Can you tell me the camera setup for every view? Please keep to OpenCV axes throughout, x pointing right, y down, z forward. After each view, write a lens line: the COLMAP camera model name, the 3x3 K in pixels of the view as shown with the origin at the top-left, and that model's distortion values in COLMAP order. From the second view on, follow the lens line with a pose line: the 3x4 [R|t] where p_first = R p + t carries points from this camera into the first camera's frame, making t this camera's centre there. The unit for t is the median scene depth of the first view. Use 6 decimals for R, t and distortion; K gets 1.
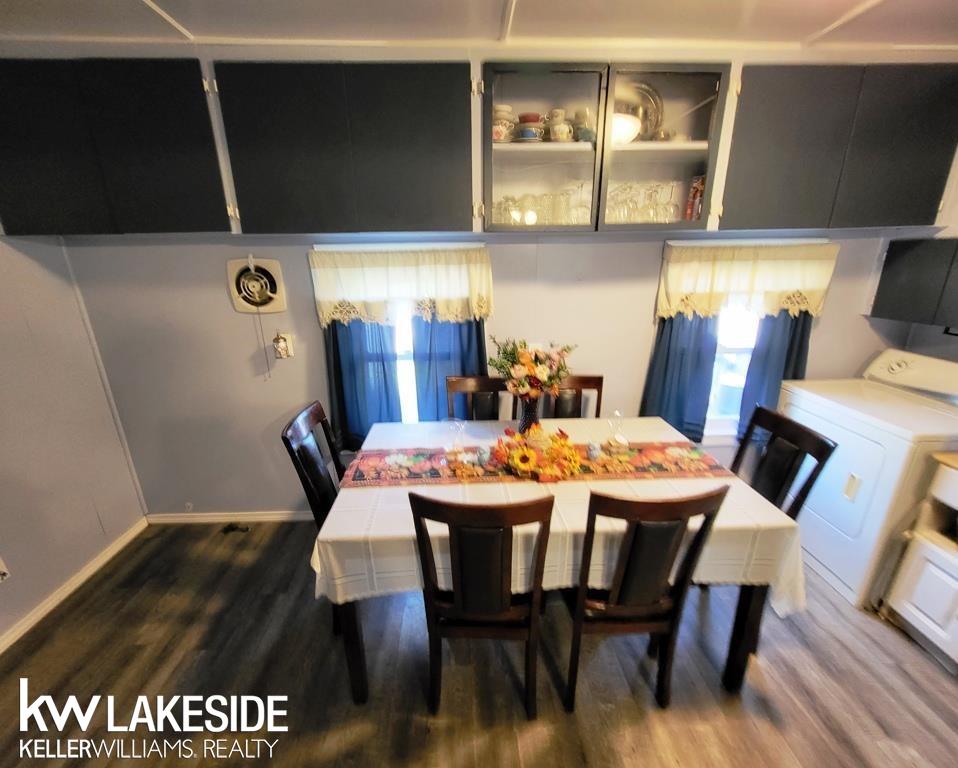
lens RADIAL K [[400.0, 0, 474.1], [0, 400.0, 389.5], [0, 0, 1]] dist [0.009896, -0.001897]
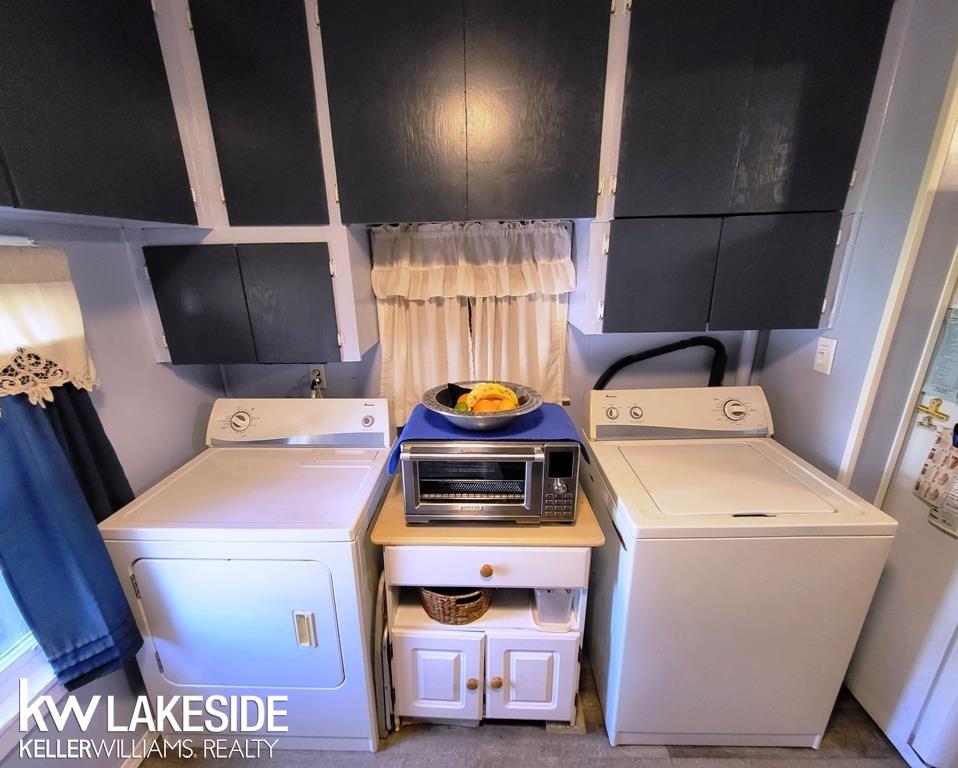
lens RADIAL K [[400.0, 0, 471.4], [0, 400.0, 380.2], [0, 0, 1]] dist [0.009896, -0.001897]
pose [[0.055885, -0.278857, 0.958705, 0.399408], [0.321678, 0.914034, 0.247112, -0.168225], [-0.945199, 0.294585, 0.140782, 0.482728]]
